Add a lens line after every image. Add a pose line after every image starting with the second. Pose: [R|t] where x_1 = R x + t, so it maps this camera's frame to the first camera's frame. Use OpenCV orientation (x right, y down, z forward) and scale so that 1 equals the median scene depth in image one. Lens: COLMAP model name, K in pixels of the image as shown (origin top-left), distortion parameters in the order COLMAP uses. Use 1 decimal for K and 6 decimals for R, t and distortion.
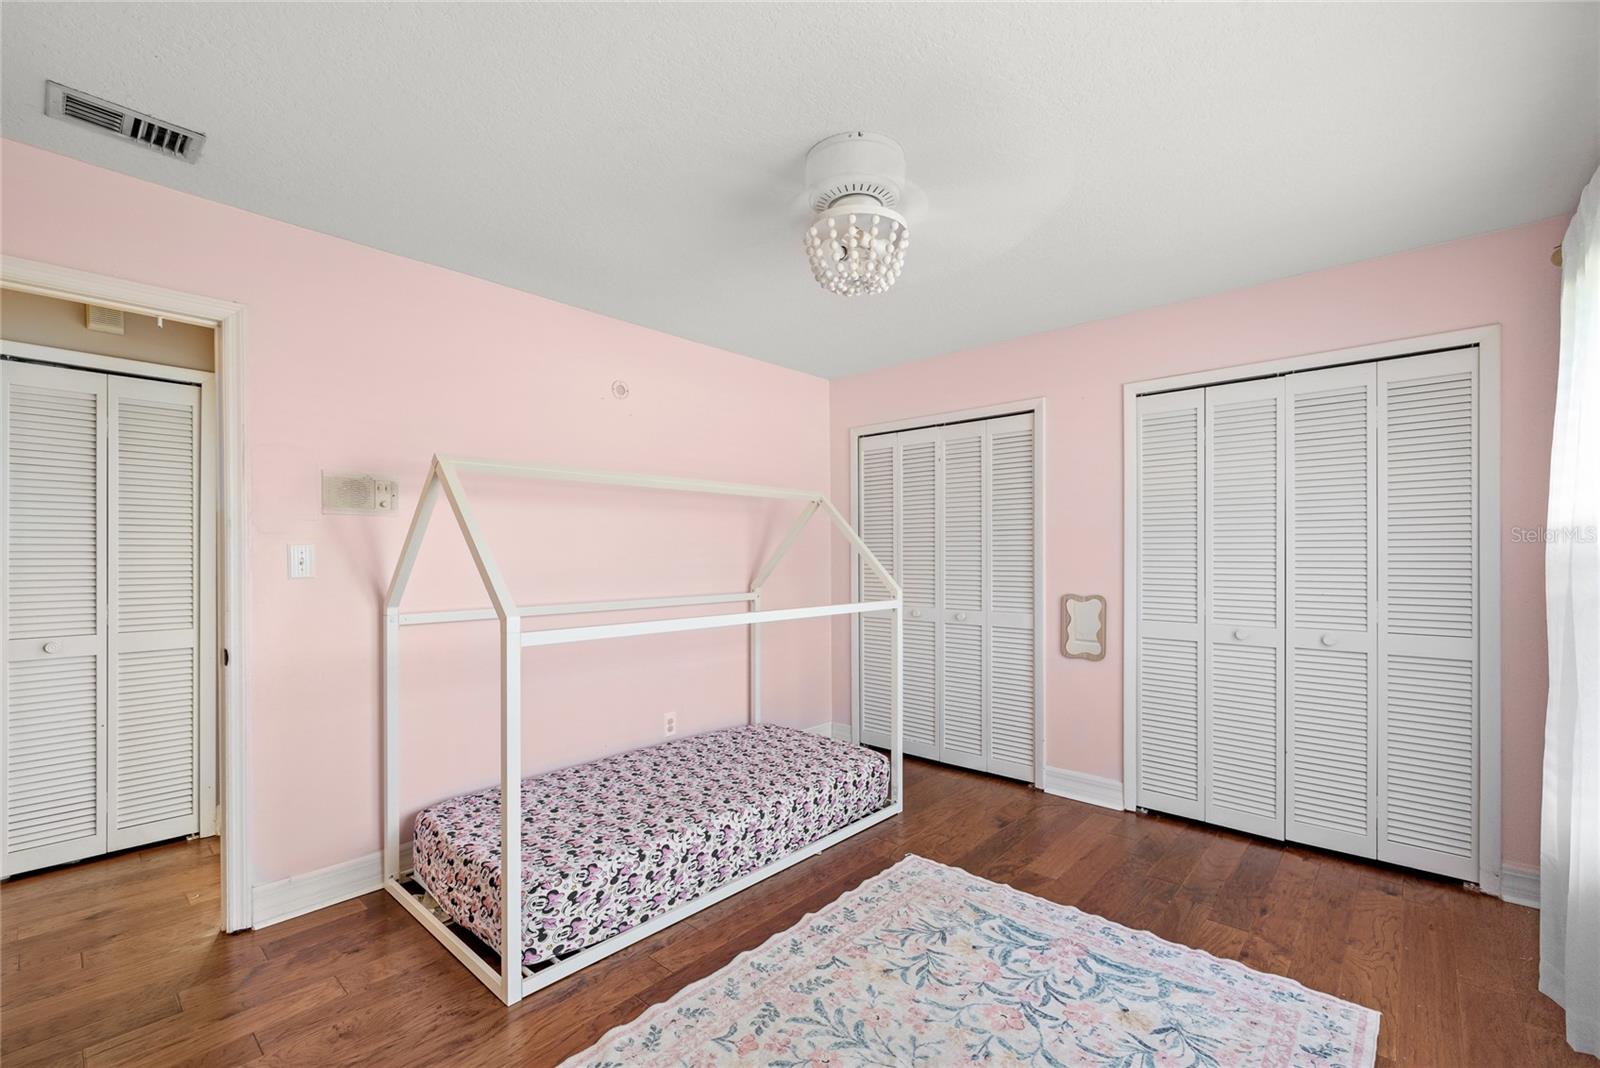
lens RADIAL K [[687.5, 0, 796.3], [0, 687.5, 546.6], [0, 0, 1]] dist [0.003882, -0.000473]
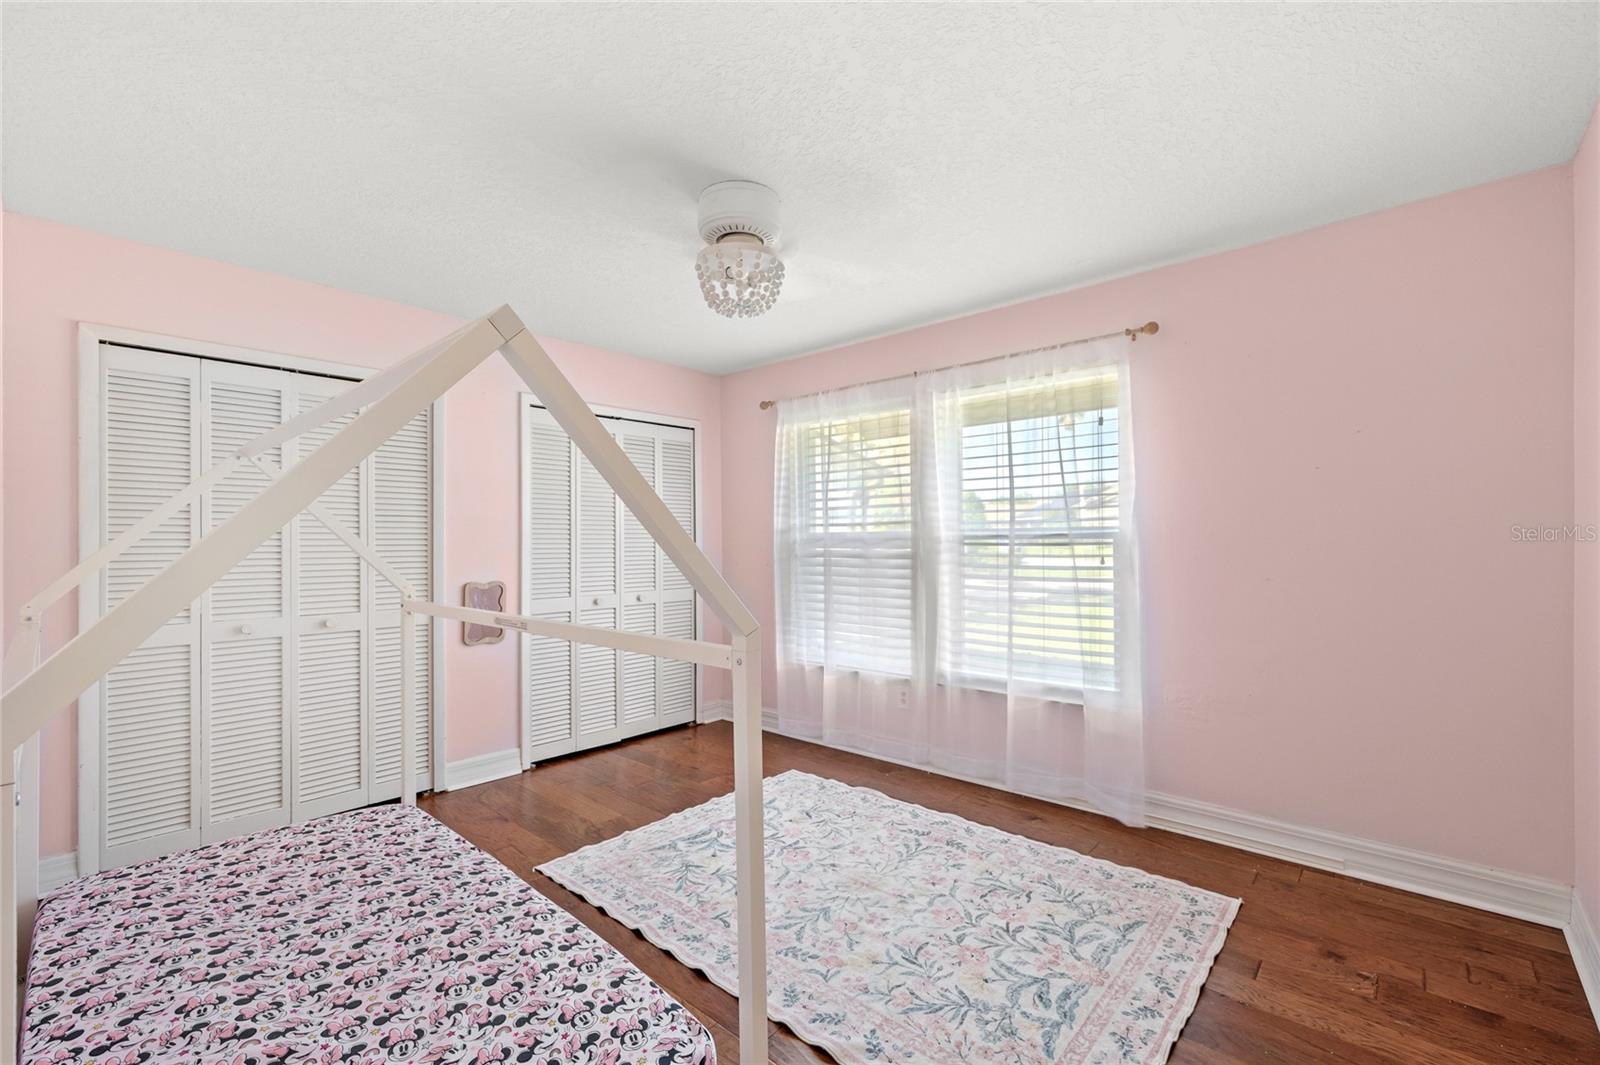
lens RADIAL K [[687.5, 0, 796.0], [0, 687.5, 536.9], [0, 0, 1]] dist [0.003882, -0.000473]
pose [[0.000602, 0.009785, 0.999952, -0.755981], [0.001398, 0.999951, -0.009786, 0.016353], [-0.999999, 0.001404, 0.000589, 0.653717]]
